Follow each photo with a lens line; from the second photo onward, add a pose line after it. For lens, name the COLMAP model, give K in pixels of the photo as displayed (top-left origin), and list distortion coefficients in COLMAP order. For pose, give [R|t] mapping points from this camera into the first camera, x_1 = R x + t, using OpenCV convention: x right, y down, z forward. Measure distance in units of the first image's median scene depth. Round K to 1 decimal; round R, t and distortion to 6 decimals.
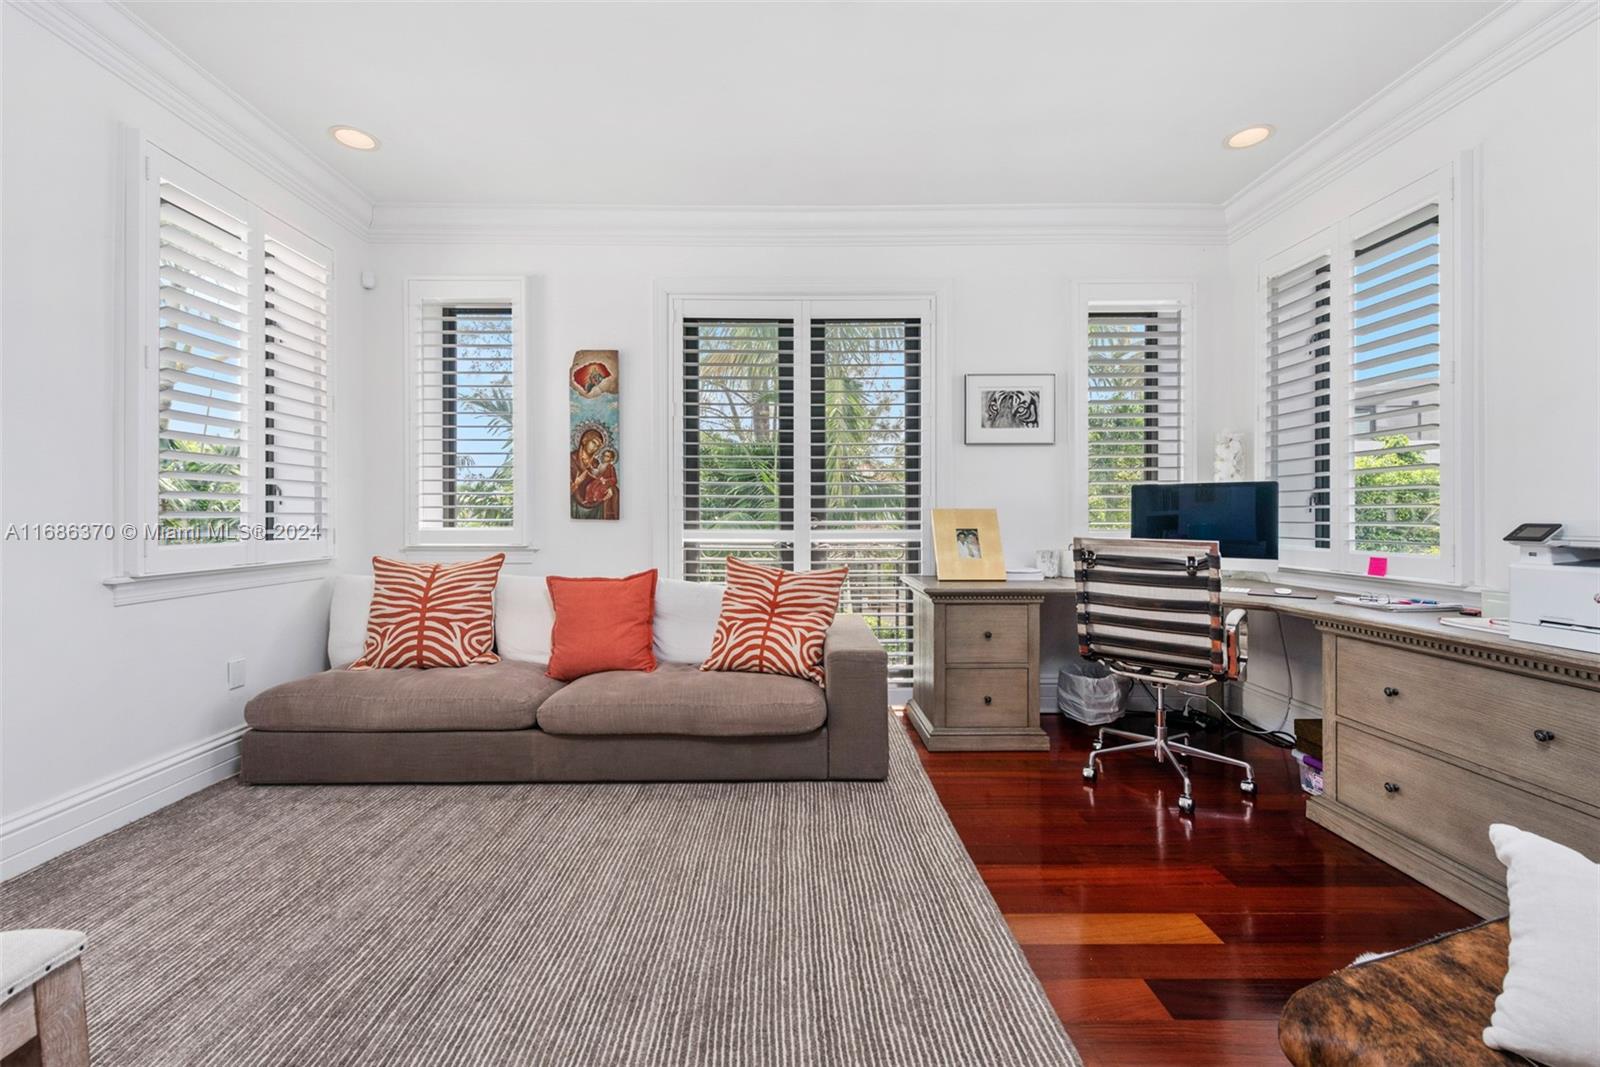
lens RADIAL K [[638.6, 0, 795.6], [0, 638.6, 513.3], [0, 0, 1]] dist [0.001206, -0.000252]
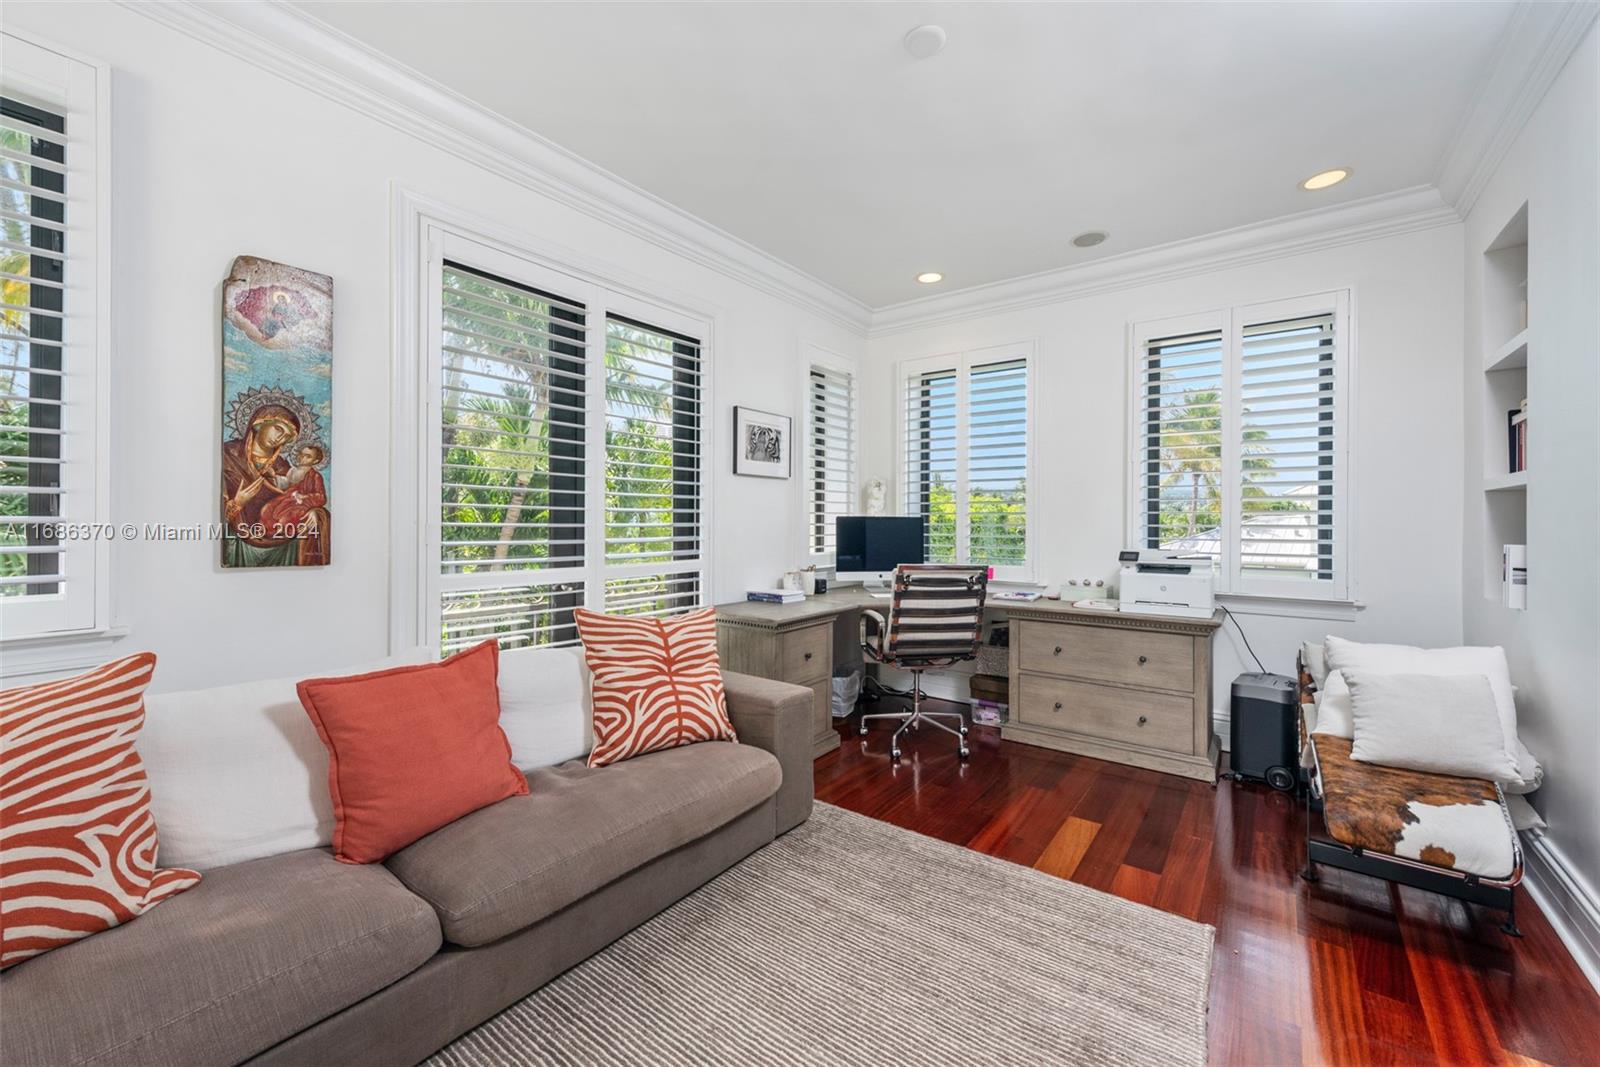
lens RADIAL K [[630.7, 0, 817.1], [0, 630.7, 520.8], [0, 0, 1]] dist [-0.000751, -0.000312]
pose [[0.605396, 0.005958, 0.795902, -0.573281], [-0.007259, 0.999972, -0.001964, -0.039939], [-0.795891, -0.004589, 0.605422, 0.354006]]
